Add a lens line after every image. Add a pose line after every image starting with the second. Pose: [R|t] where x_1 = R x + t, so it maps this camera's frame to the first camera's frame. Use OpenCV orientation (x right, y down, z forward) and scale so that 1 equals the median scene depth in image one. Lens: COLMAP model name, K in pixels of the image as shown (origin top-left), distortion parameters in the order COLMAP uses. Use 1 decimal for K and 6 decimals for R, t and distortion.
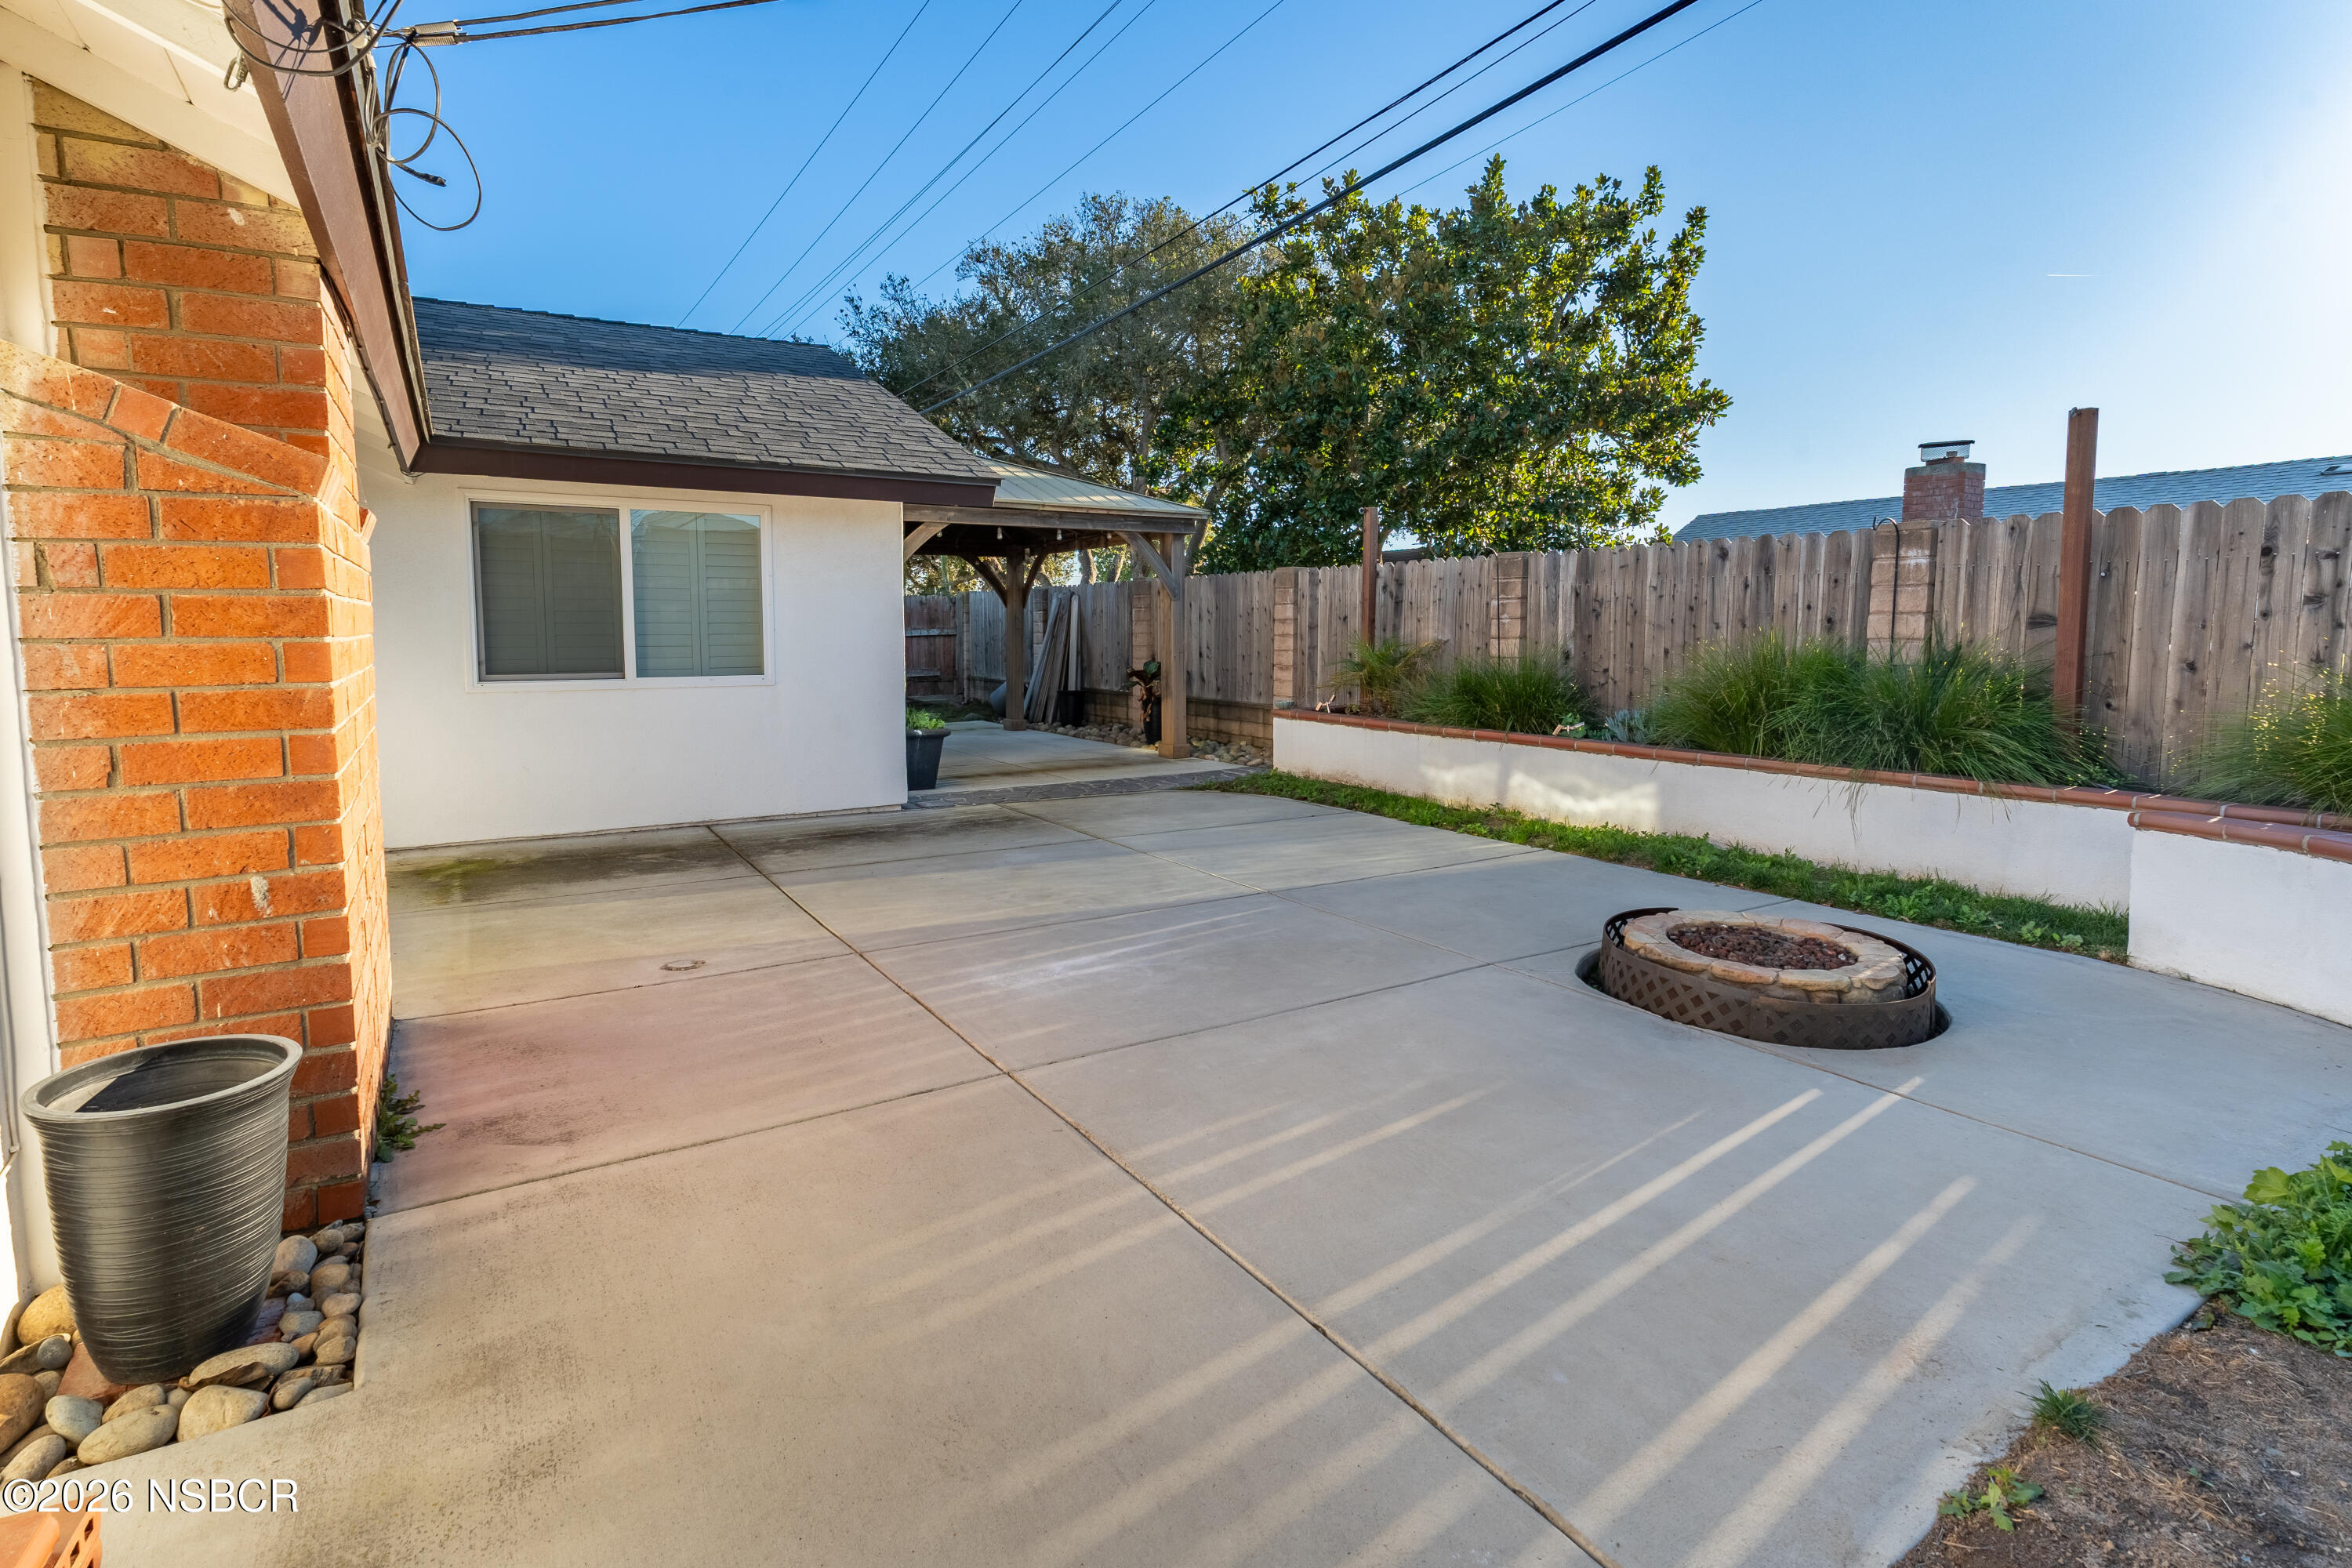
lens RADIAL K [[1130.0, 0, 1174.2], [0, 1130.0, 702.6], [0, 0, 1]] dist [0.002265, 0.000047]
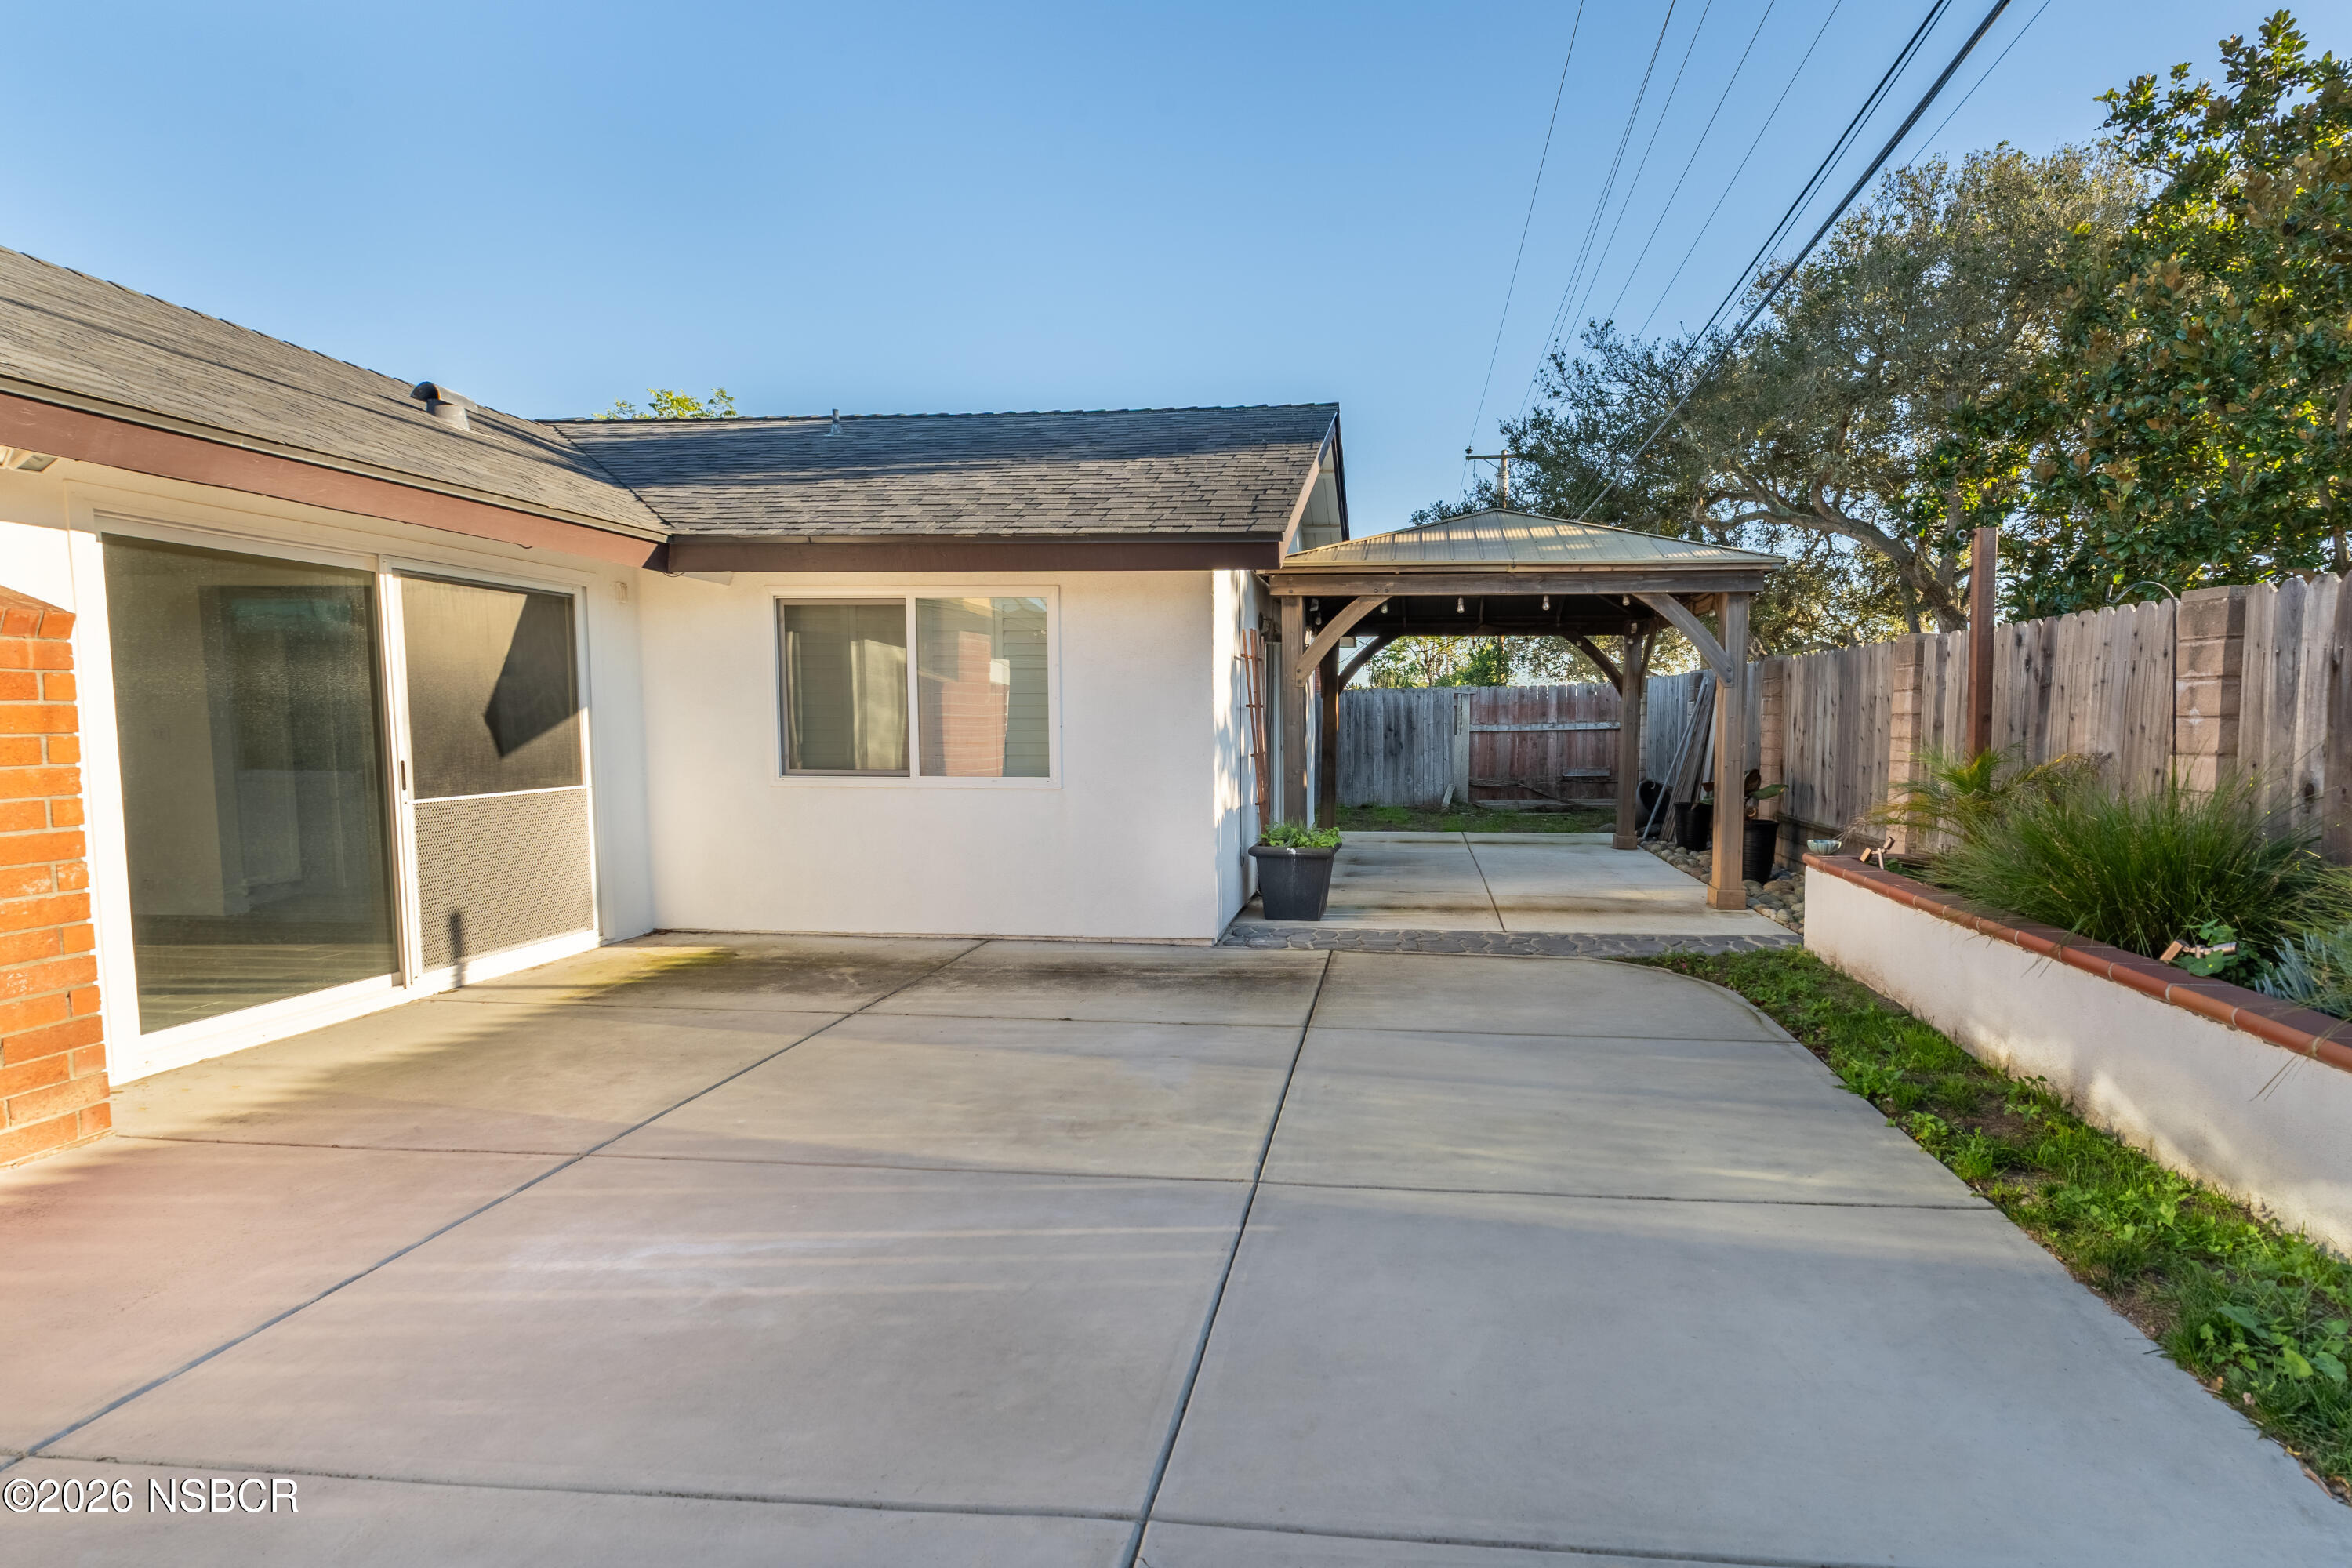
lens RADIAL K [[1188.6, 0, 1176.0], [0, 1188.6, 784.0], [0, 0, 1]] dist [0.004232, -0.000047]
pose [[0.797389, 0.038708, -0.602223, 0.213575], [-0.045088, 0.998973, 0.004509, -0.021116], [0.601779, 0.023557, 0.798315, 0.239002]]
